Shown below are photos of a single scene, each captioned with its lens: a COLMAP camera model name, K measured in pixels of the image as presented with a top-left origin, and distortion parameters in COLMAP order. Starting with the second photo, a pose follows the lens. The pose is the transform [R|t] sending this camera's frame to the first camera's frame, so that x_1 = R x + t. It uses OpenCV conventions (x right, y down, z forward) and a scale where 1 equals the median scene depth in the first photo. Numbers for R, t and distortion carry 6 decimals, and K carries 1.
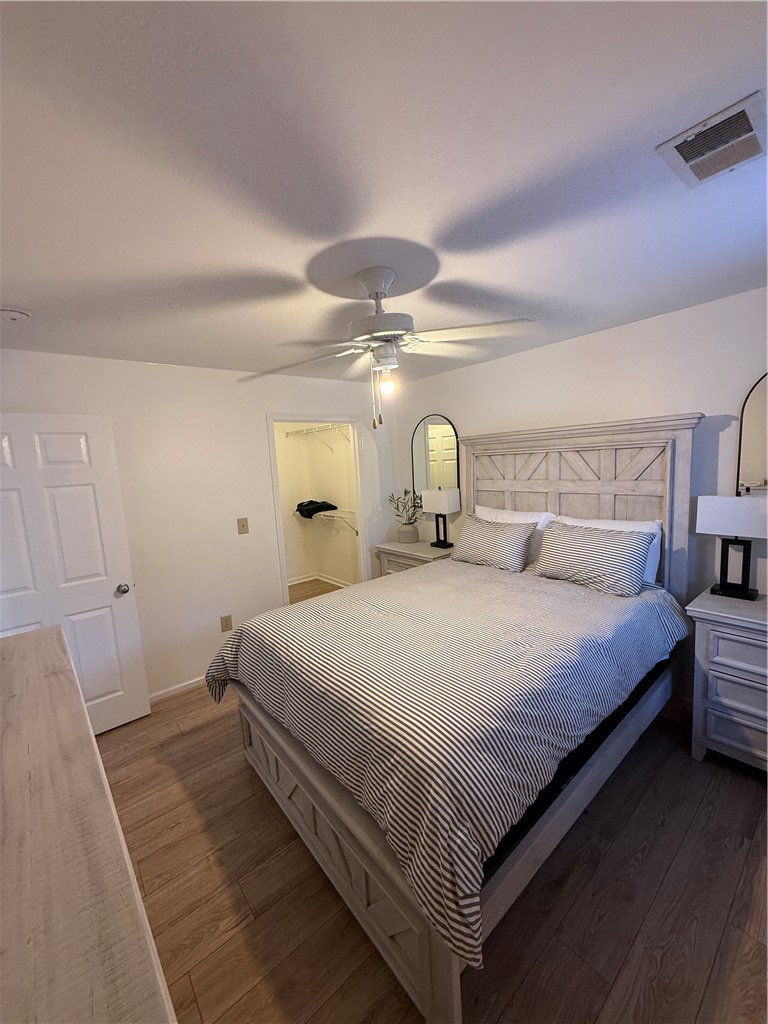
lens RADIAL K [[409.3, 0, 385.2], [0, 409.3, 509.8], [0, 0, 1]] dist [0.001602, 0.000107]
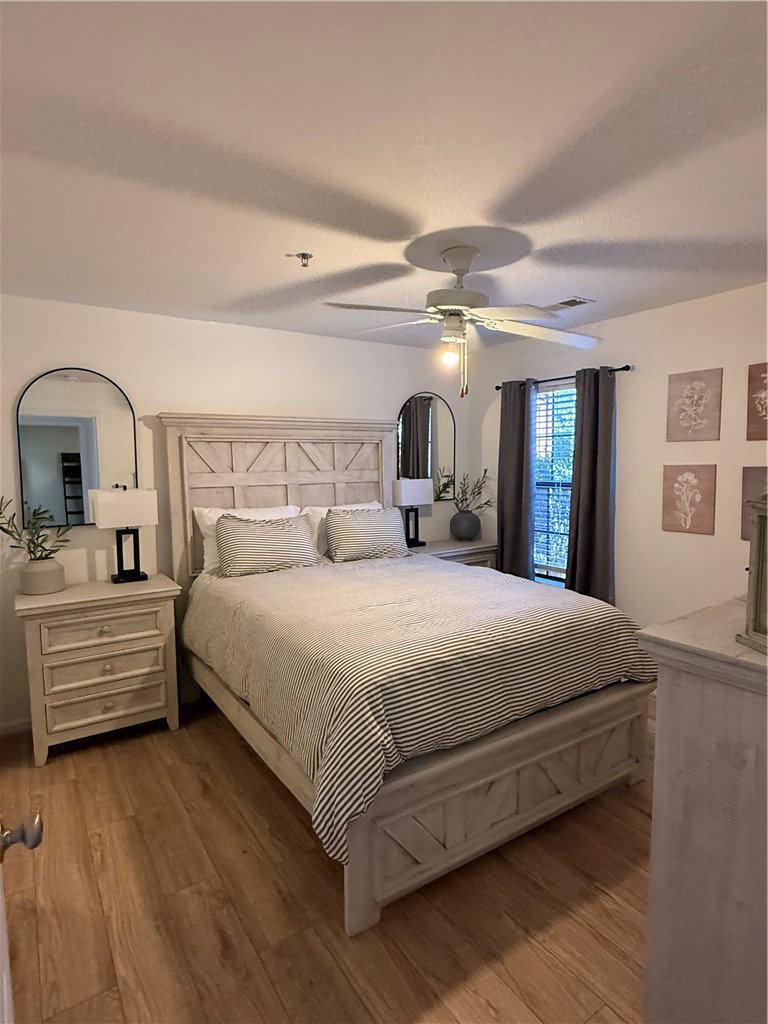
lens RADIAL K [[549.4, 0, 384.5], [0, 549.4, 512.0], [0, 0, 1]] dist [-0.006407, -0.000422]
pose [[0.109727, -0.039551, 0.993175, -0.990912], [0.122618, 0.992114, 0.025962, 0.017779], [-0.986369, 0.118932, 0.113712, 0.756127]]
